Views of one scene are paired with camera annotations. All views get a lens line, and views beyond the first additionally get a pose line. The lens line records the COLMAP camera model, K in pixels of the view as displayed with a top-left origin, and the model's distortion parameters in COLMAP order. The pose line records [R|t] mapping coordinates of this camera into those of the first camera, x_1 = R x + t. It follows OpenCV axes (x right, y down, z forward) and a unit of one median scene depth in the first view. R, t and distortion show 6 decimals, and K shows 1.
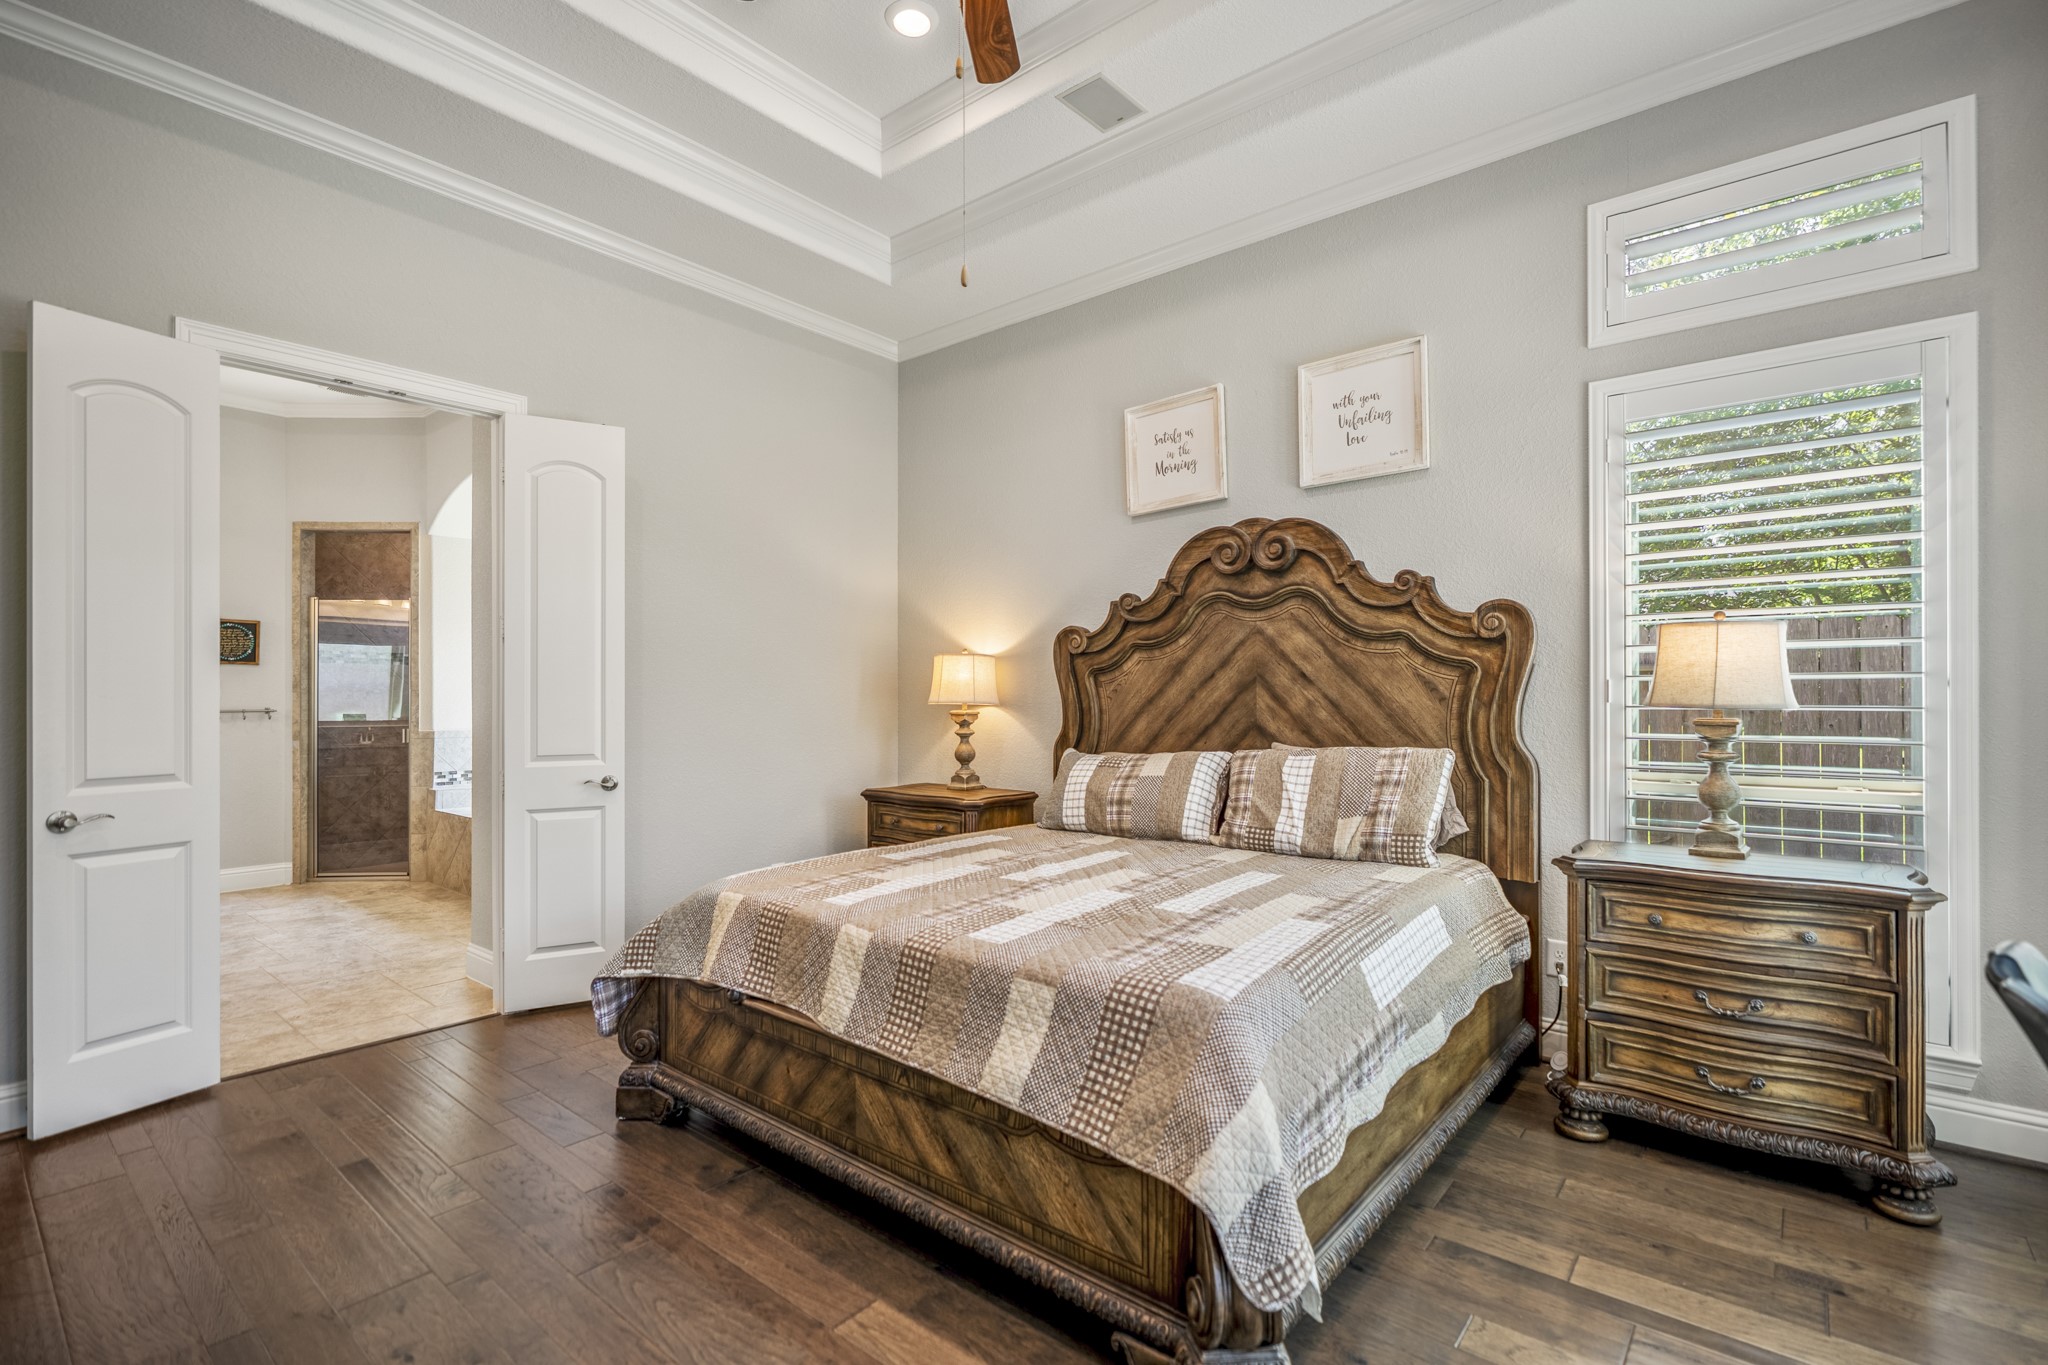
lens RADIAL K [[944.0, 0, 1030.6], [0, 944.0, 693.0], [0, 0, 1]] dist [-0.005615, 0.000051]
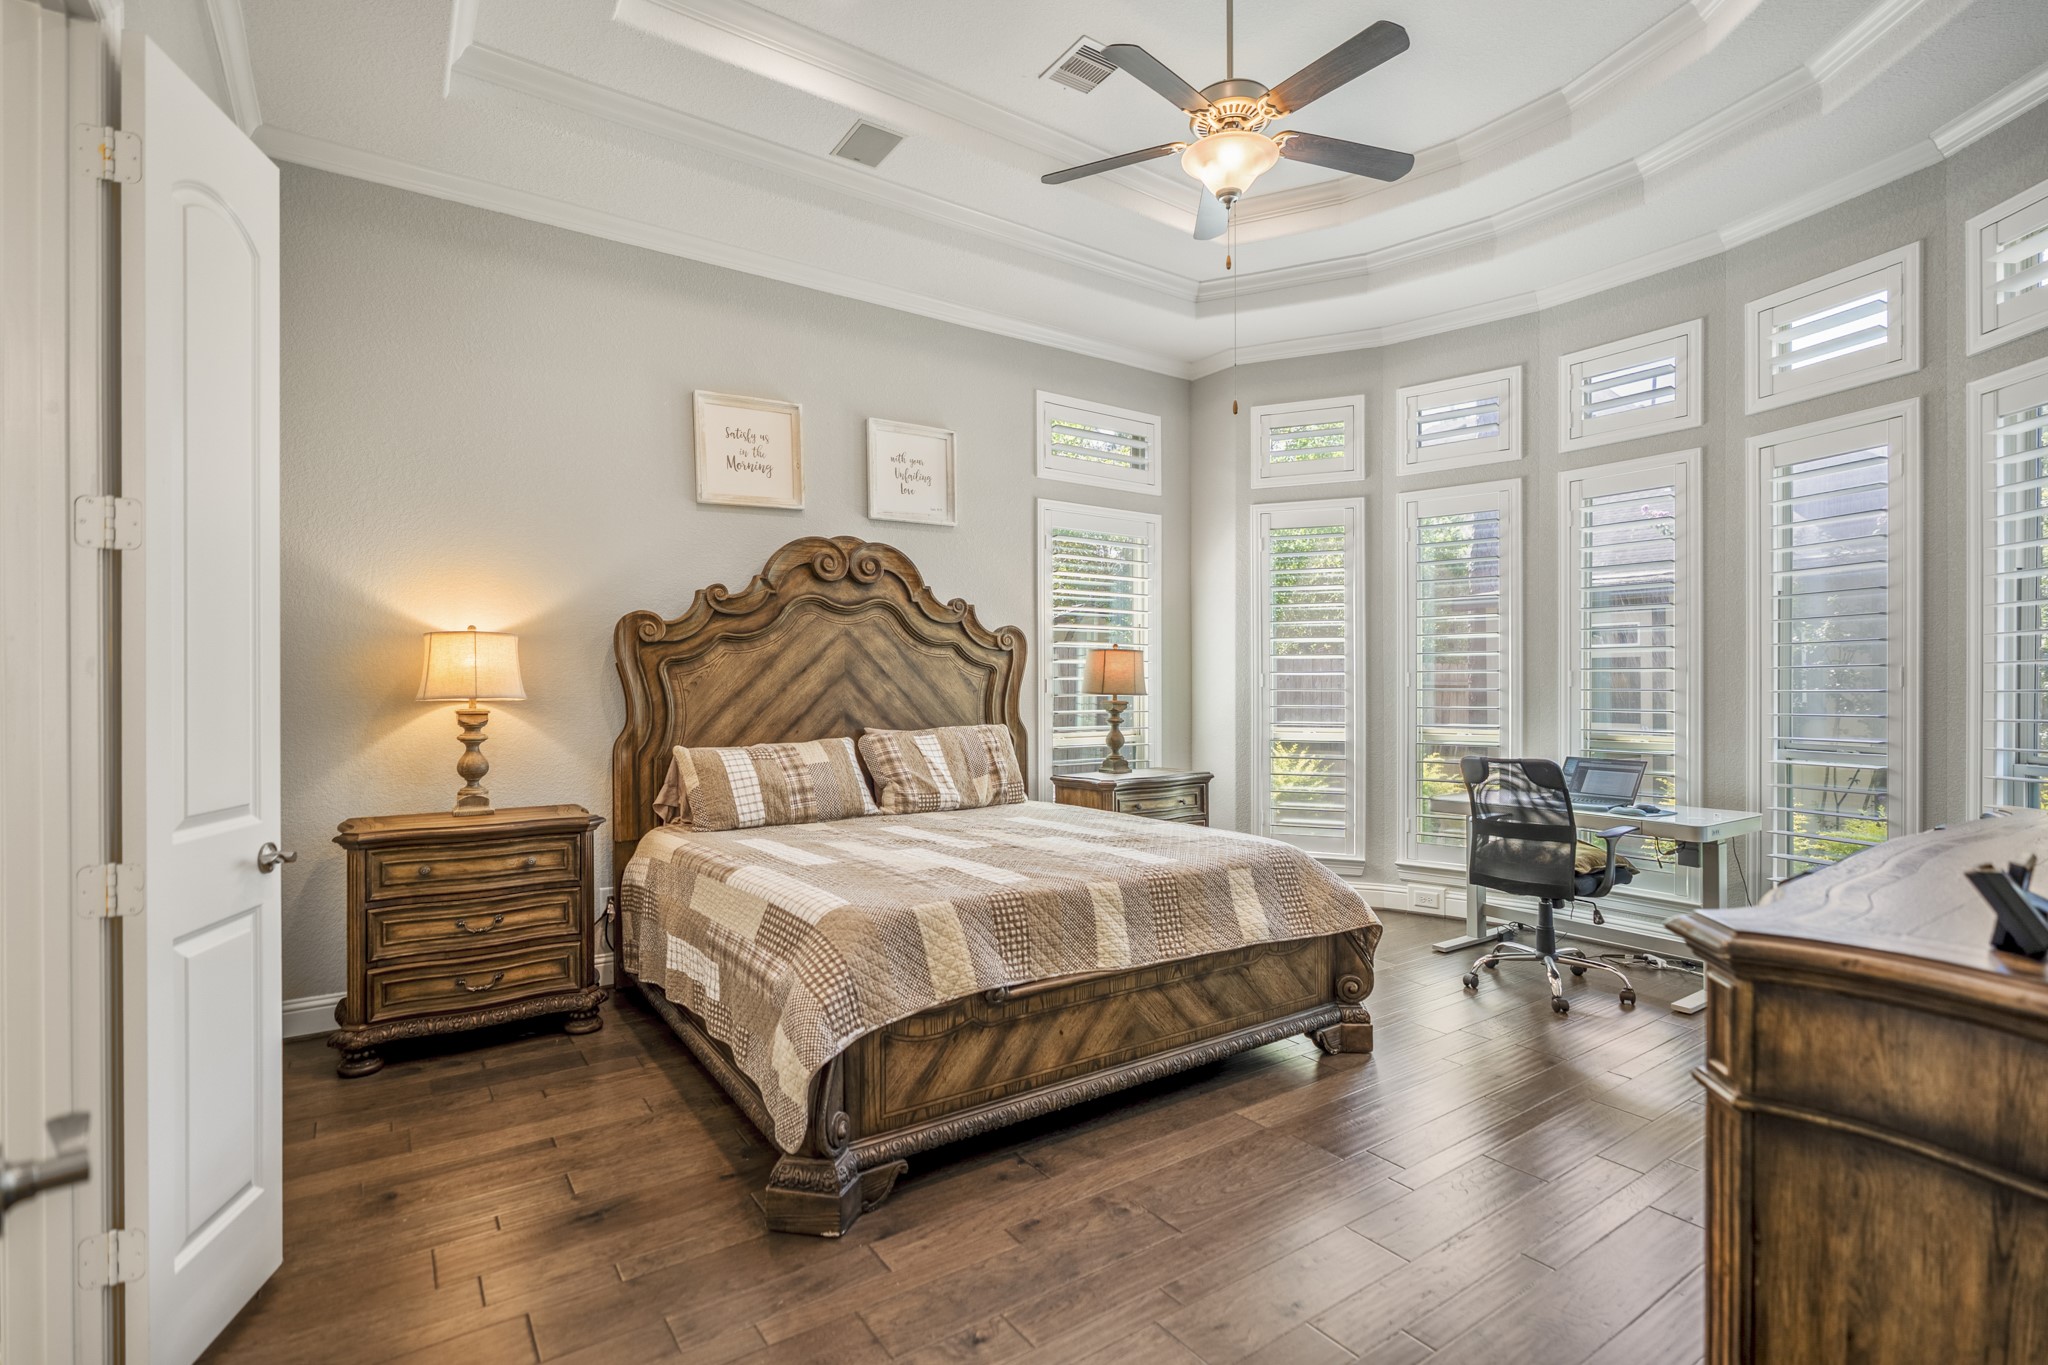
lens RADIAL K [[944.0, 0, 1034.5], [0, 944.0, 689.4], [0, 0, 1]] dist [-0.005615, 0.000051]
pose [[0.271716, 0.001454, 0.962376, -0.811188], [-0.000080, 0.999999, -0.001488, 0.005497], [-0.962377, 0.000328, 0.271716, 0.456969]]
